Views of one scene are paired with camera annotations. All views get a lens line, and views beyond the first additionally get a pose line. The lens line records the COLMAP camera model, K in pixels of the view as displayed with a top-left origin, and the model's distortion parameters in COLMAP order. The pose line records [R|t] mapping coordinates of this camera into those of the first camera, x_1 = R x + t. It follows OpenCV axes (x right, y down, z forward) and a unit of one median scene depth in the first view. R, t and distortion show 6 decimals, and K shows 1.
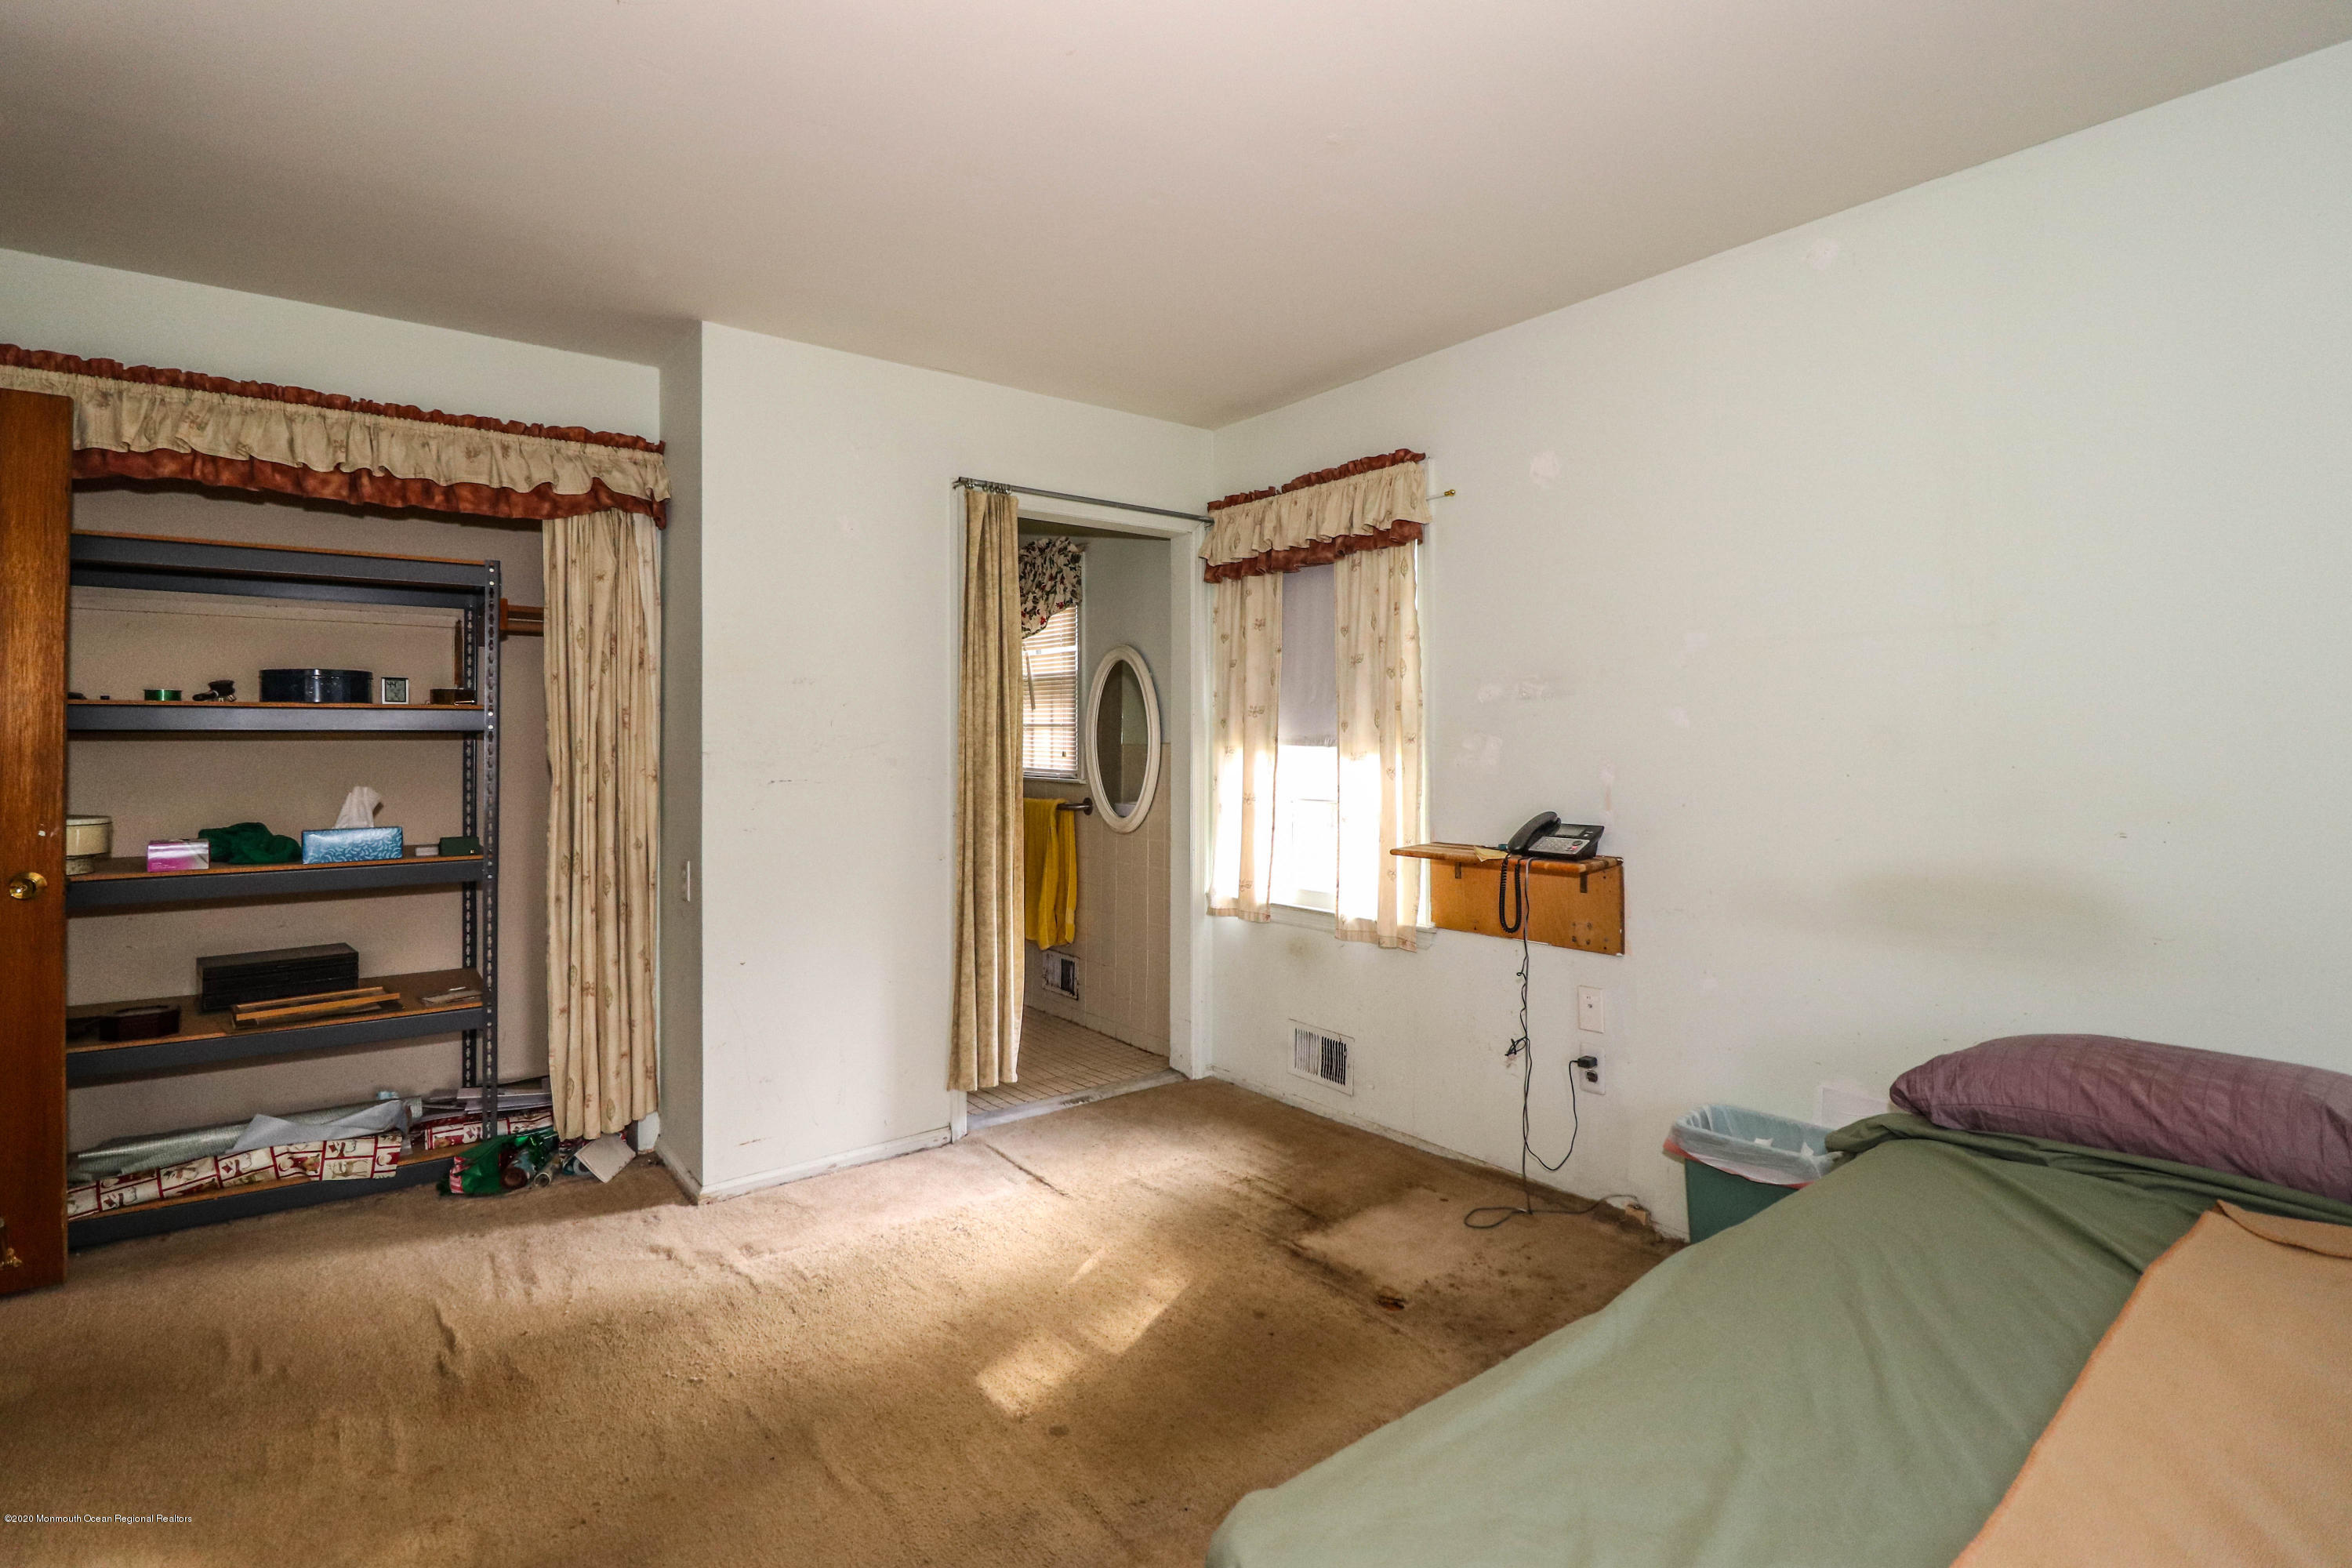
lens RADIAL K [[1114.8, 0, 1169.1], [0, 1114.8, 776.1], [0, 0, 1]] dist [0.002645, -0.012787]
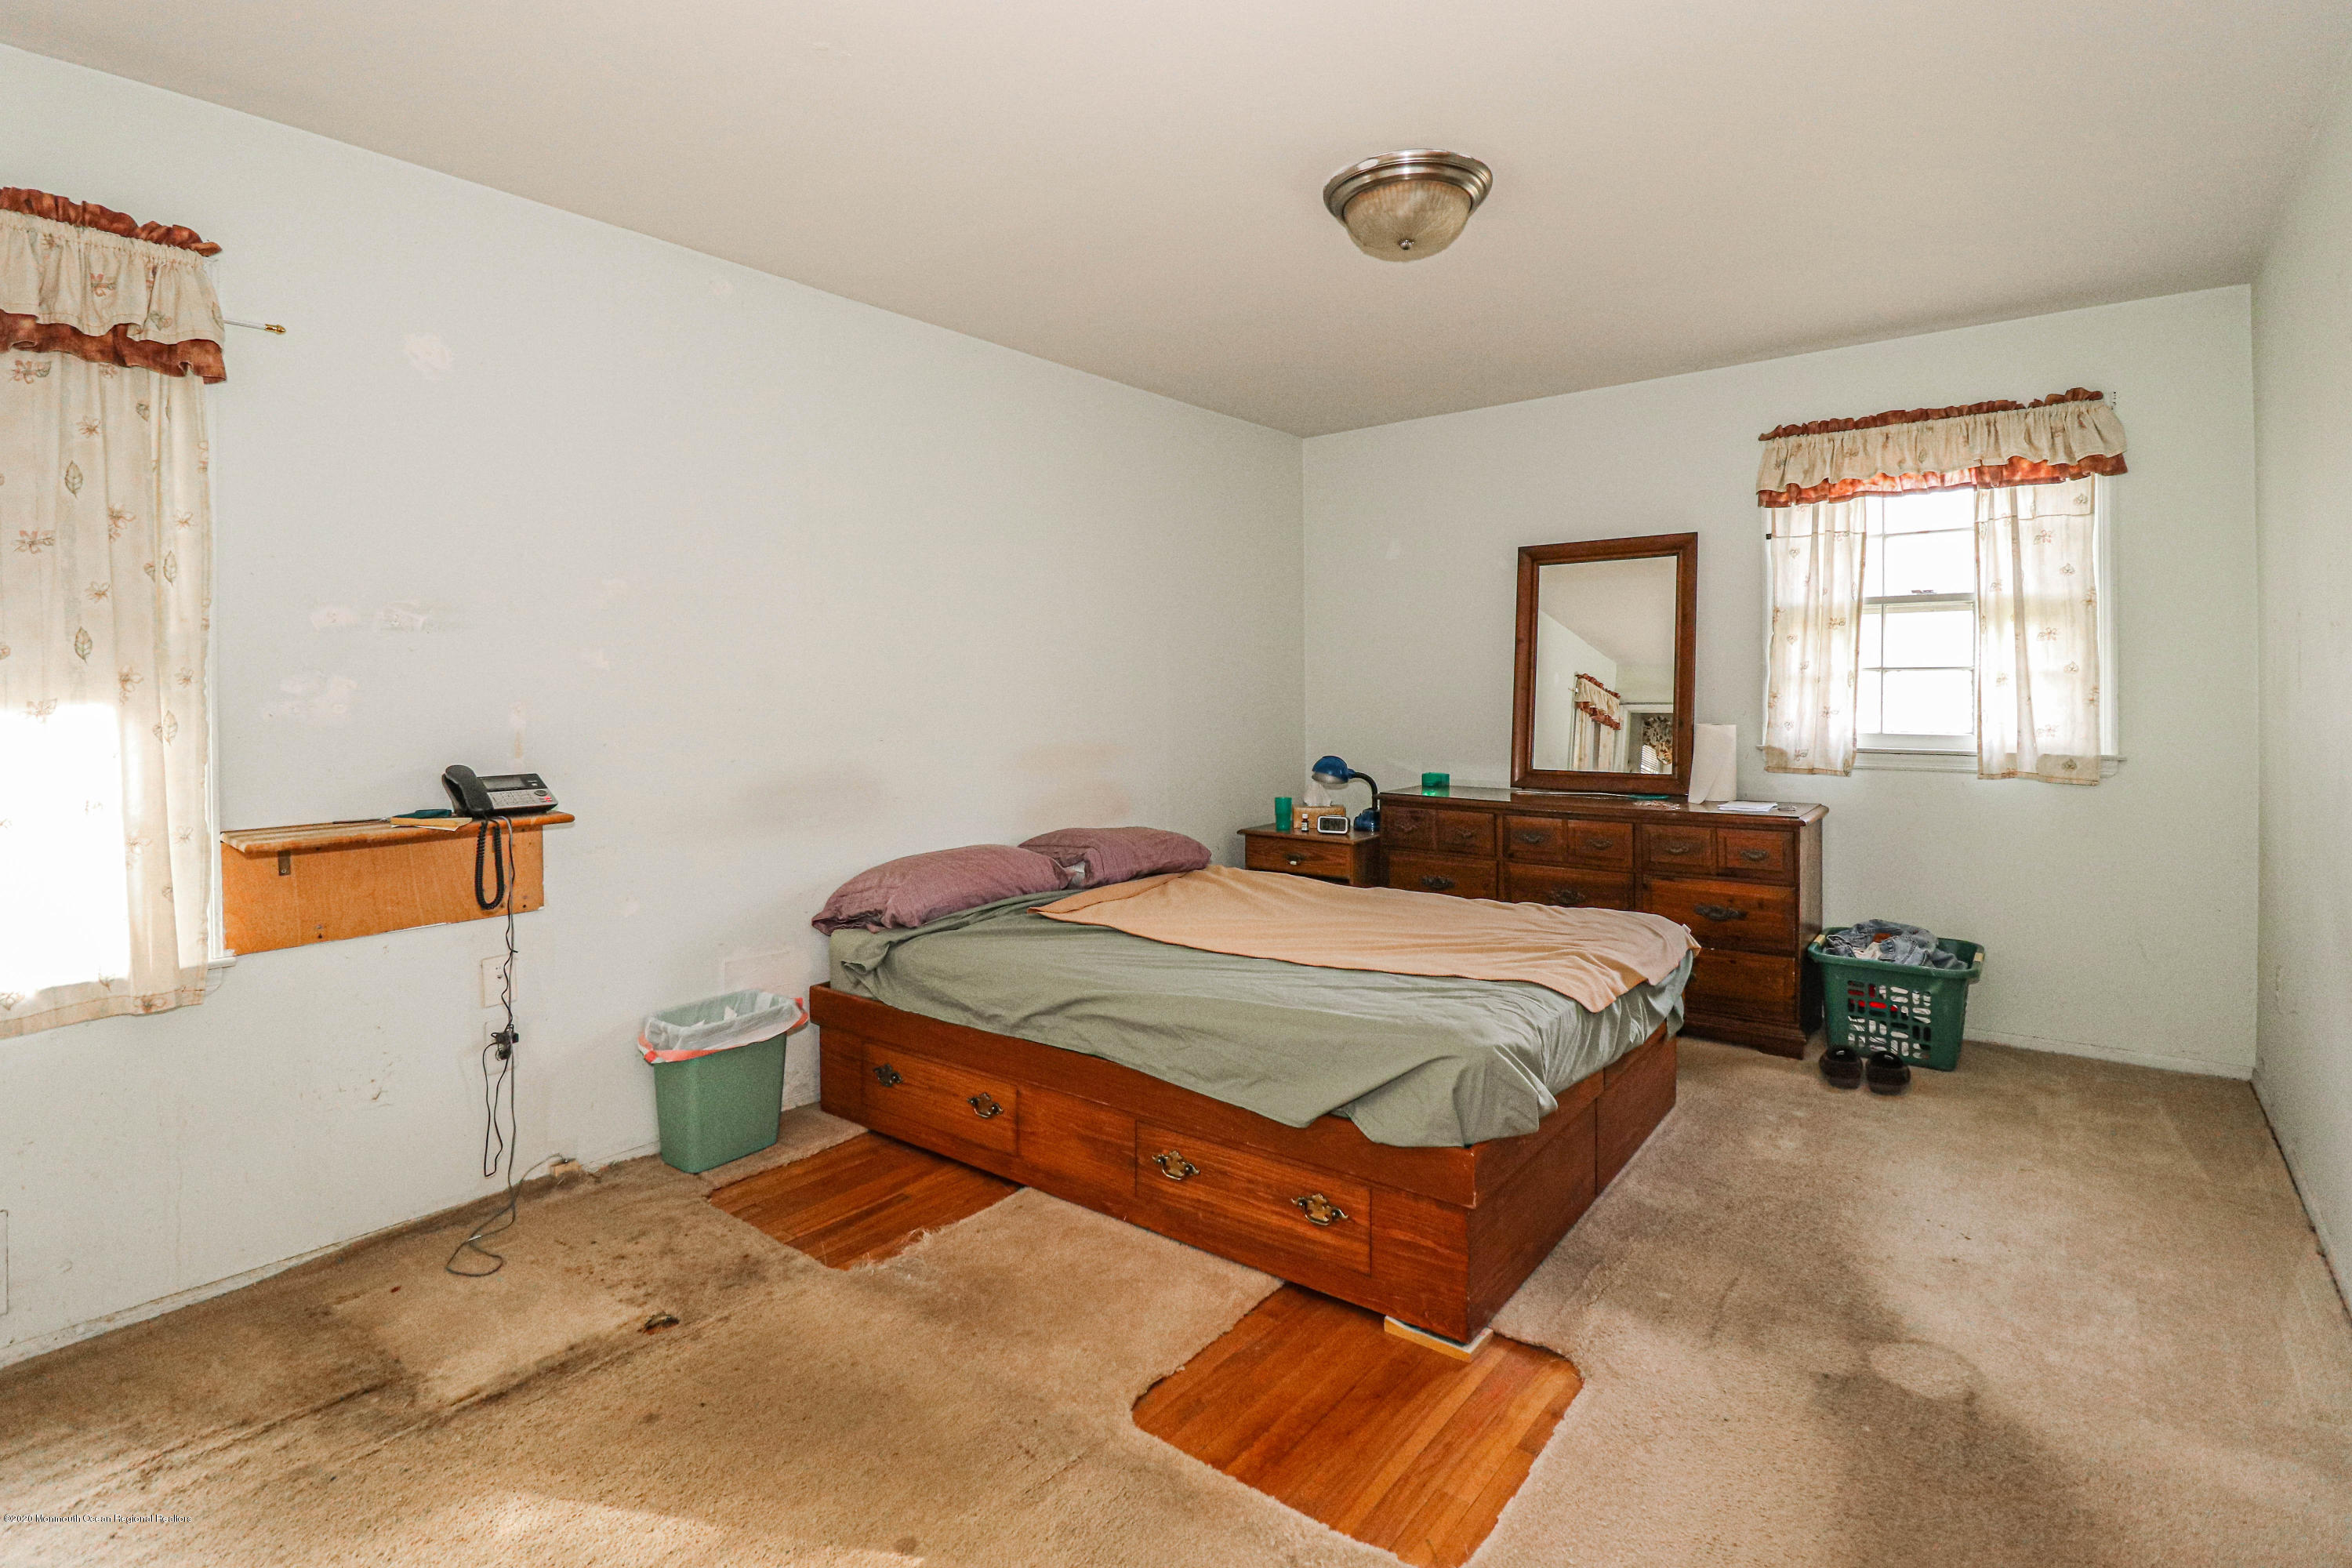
lens RADIAL K [[1124.9, 0, 1172.7], [0, 1124.9, 722.3], [0, 0, 1]] dist [0.001318, -0.012050]
pose [[-0.236452, -0.029904, 0.971183, -0.587945], [0.029581, 0.998841, 0.037958, -0.016139], [-0.971193, 0.037704, -0.235294, 0.637491]]
